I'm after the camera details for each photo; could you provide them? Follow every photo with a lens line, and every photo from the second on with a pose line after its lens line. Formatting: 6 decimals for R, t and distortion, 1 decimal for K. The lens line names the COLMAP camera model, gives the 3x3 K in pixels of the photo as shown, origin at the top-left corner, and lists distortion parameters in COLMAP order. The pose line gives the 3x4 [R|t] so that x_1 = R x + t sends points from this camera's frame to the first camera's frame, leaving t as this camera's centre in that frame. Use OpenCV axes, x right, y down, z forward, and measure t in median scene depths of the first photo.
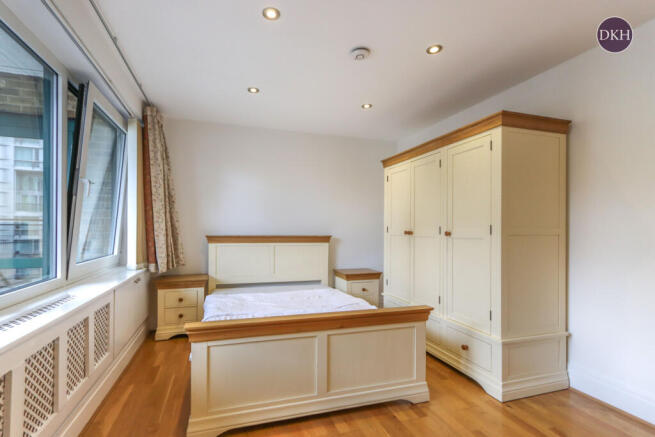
lens RADIAL K [[305.9, 0, 322.6], [0, 305.9, 223.1], [0, 0, 1]] dist [-0.005833, -0.000127]
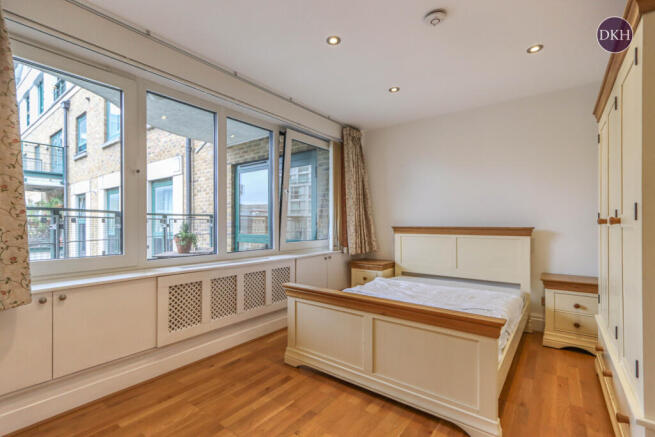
lens RADIAL K [[305.9, 0, 324.1], [0, 305.9, 221.7], [0, 0, 1]] dist [-0.005833, -0.000127]
pose [[0.567823, -0.011615, -0.823069, 0.486183], [0.019822, 0.999803, -0.000434, 0.021927], [0.822912, -0.016068, 0.567942, 0.172404]]
